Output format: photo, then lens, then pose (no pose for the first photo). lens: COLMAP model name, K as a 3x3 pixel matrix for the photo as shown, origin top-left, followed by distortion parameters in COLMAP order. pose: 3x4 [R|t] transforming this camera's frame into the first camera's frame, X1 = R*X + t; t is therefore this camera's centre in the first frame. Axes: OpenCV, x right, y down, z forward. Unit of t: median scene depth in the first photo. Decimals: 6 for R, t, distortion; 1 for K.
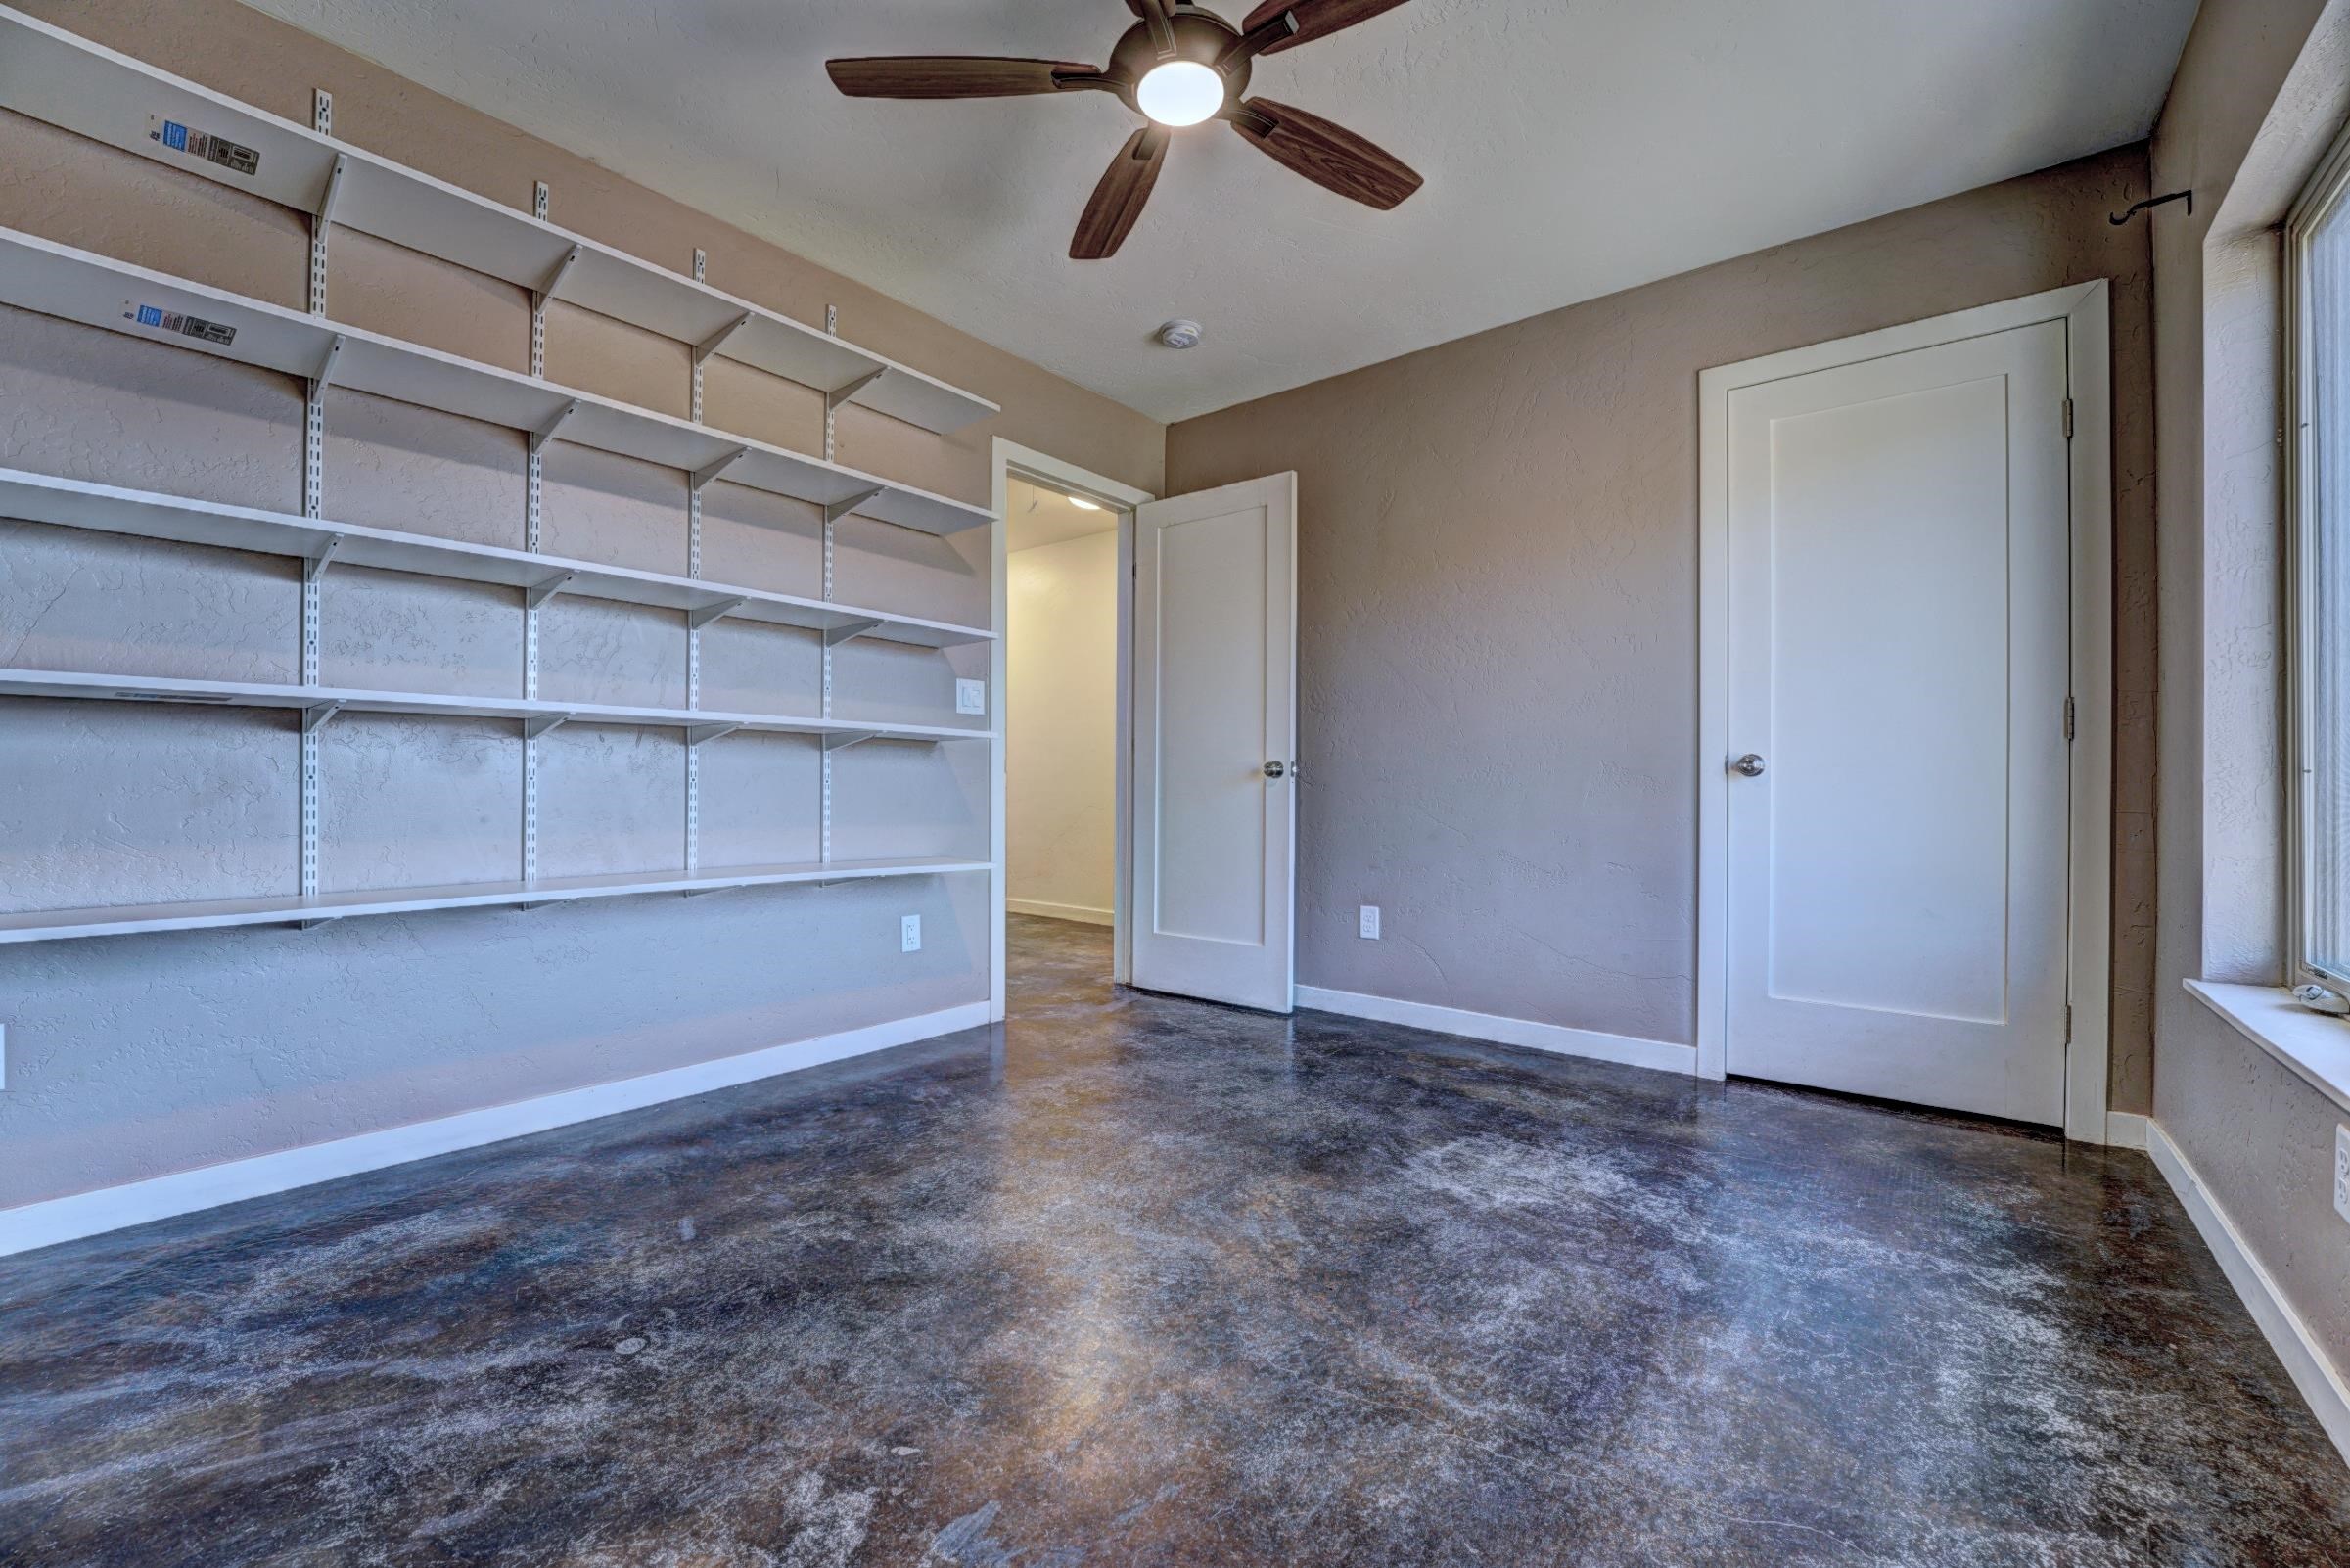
lens RADIAL K [[966.9, 0, 1168.4], [0, 966.9, 777.4], [0, 0, 1]] dist [-0.020252, -0.000040]
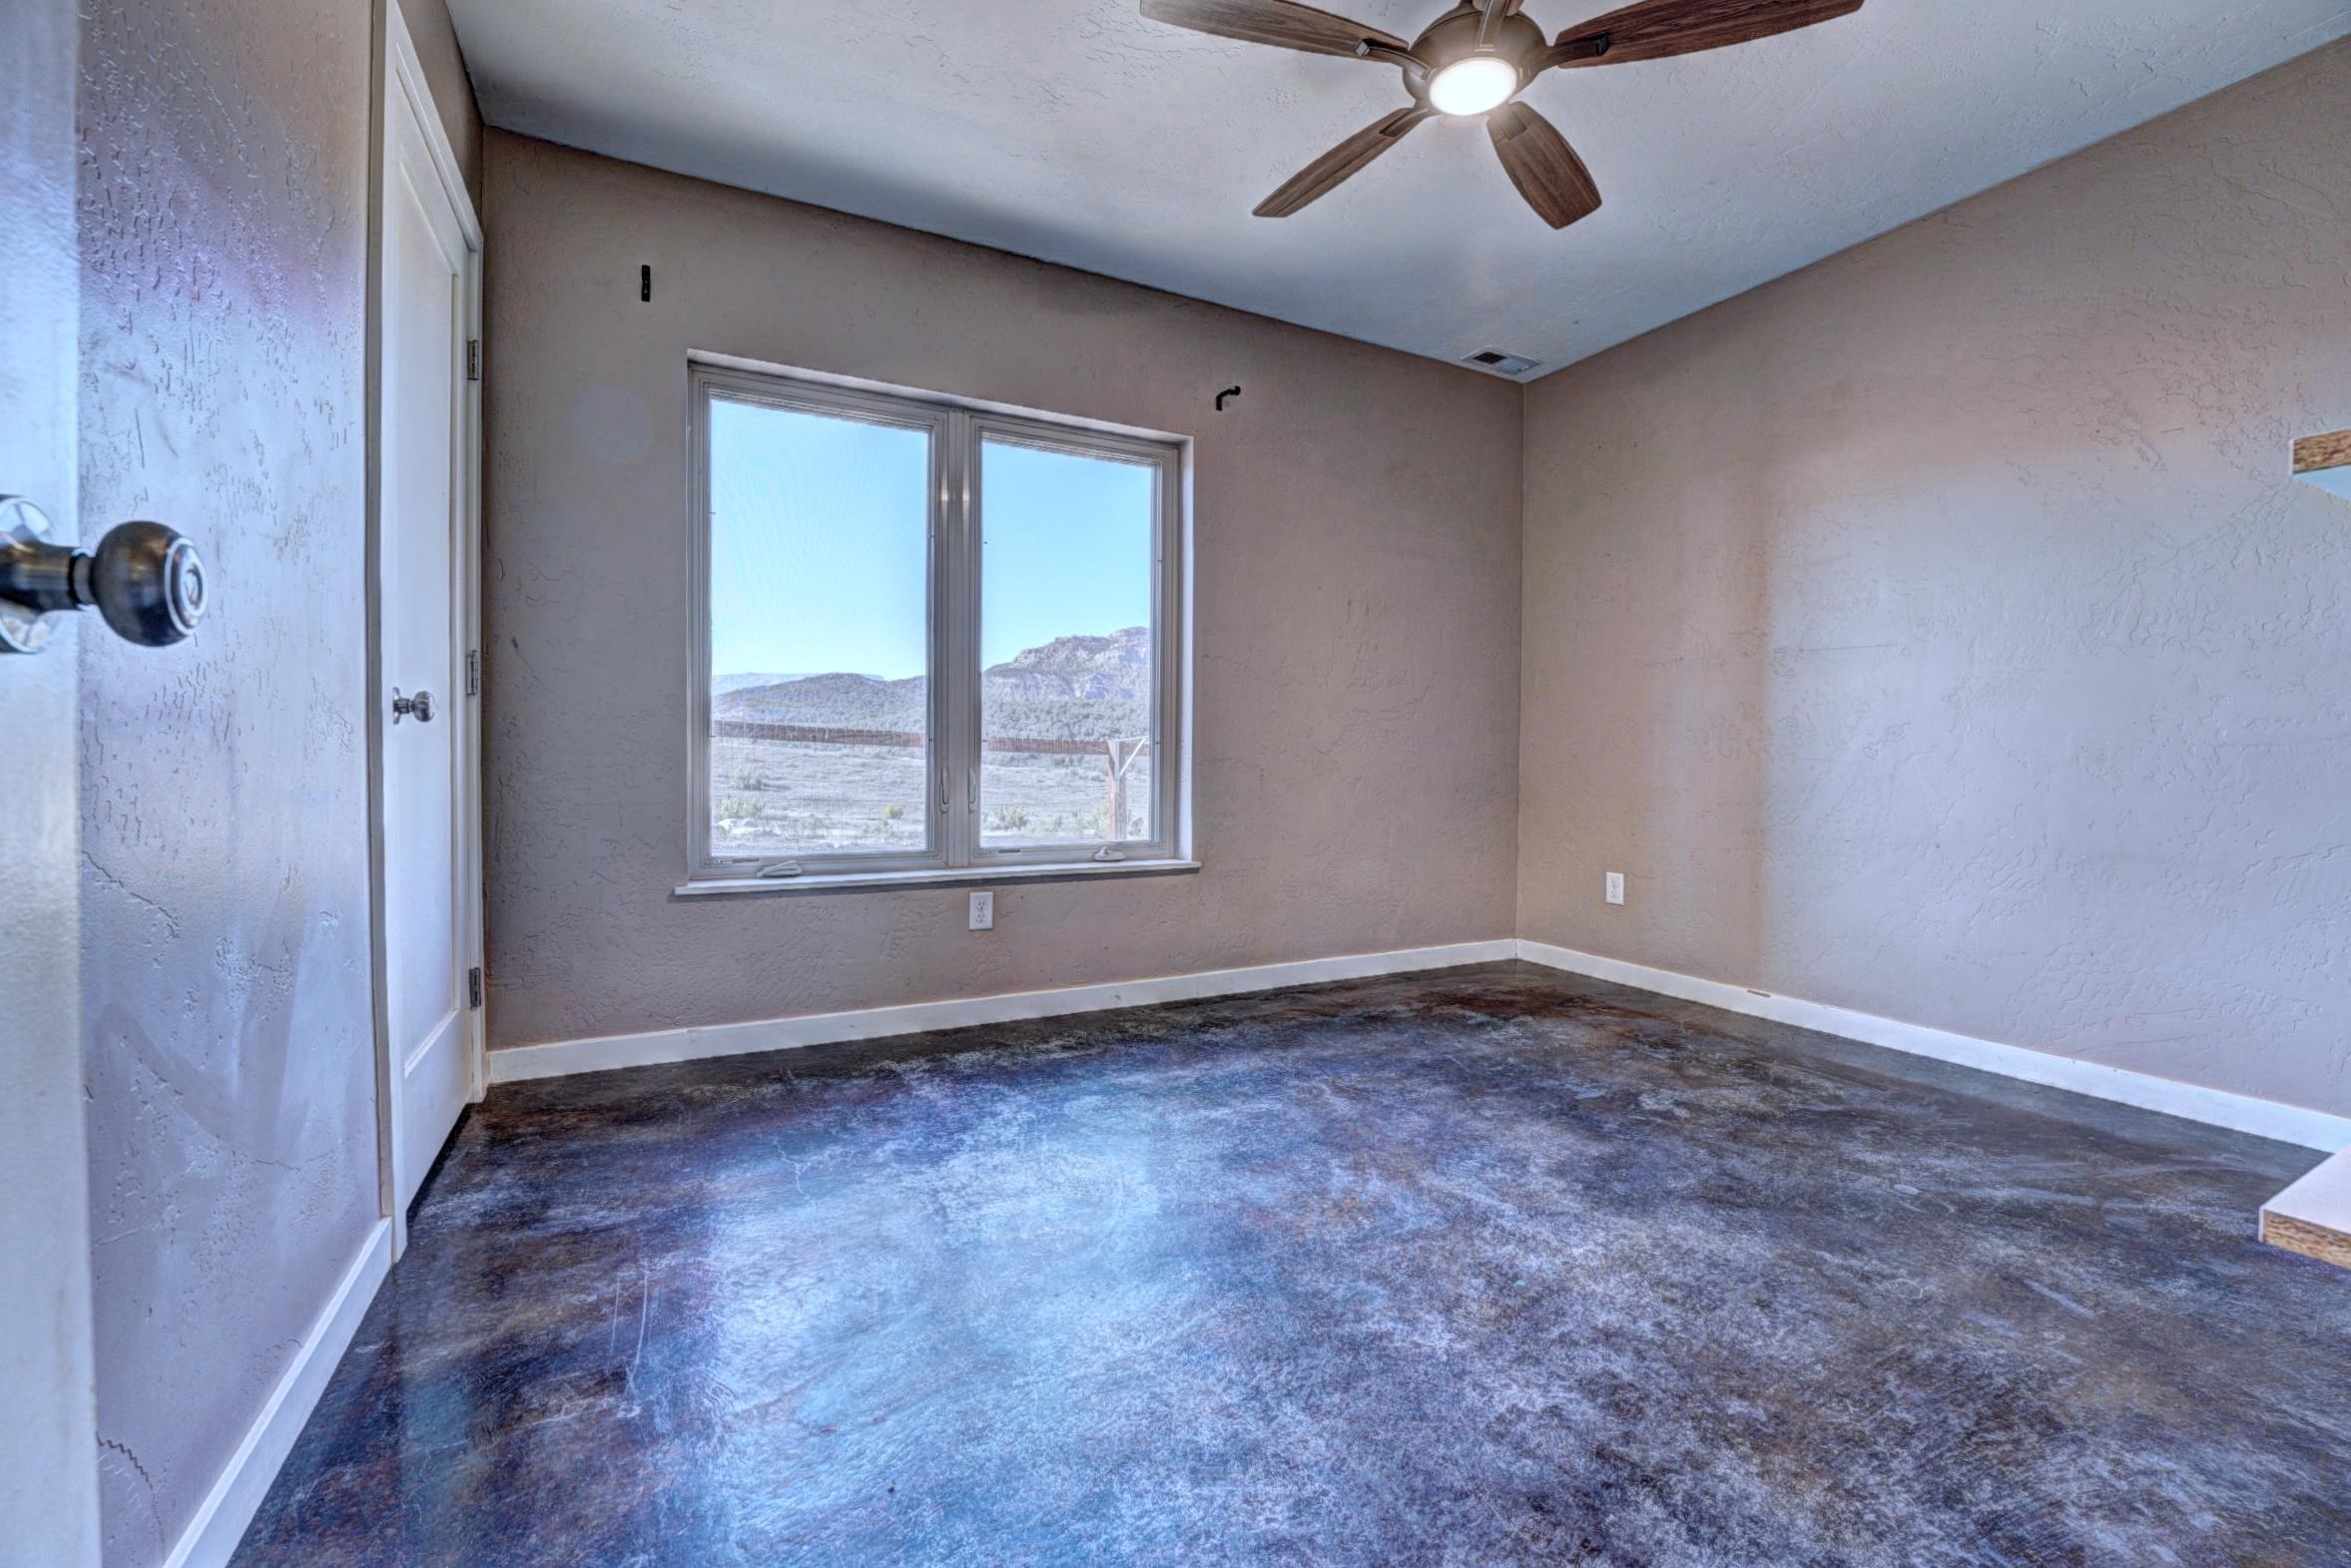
lens RADIAL K [[971.0, 0, 1171.7], [0, 971.0, 757.7], [0, 0, 1]] dist [-0.014993, 0.000257]
pose [[-0.920213, -0.016714, 0.391062, -0.123765], [-0.019544, 0.999804, -0.003257, 0.022268], [-0.390930, -0.010640, -0.920359, 2.325842]]
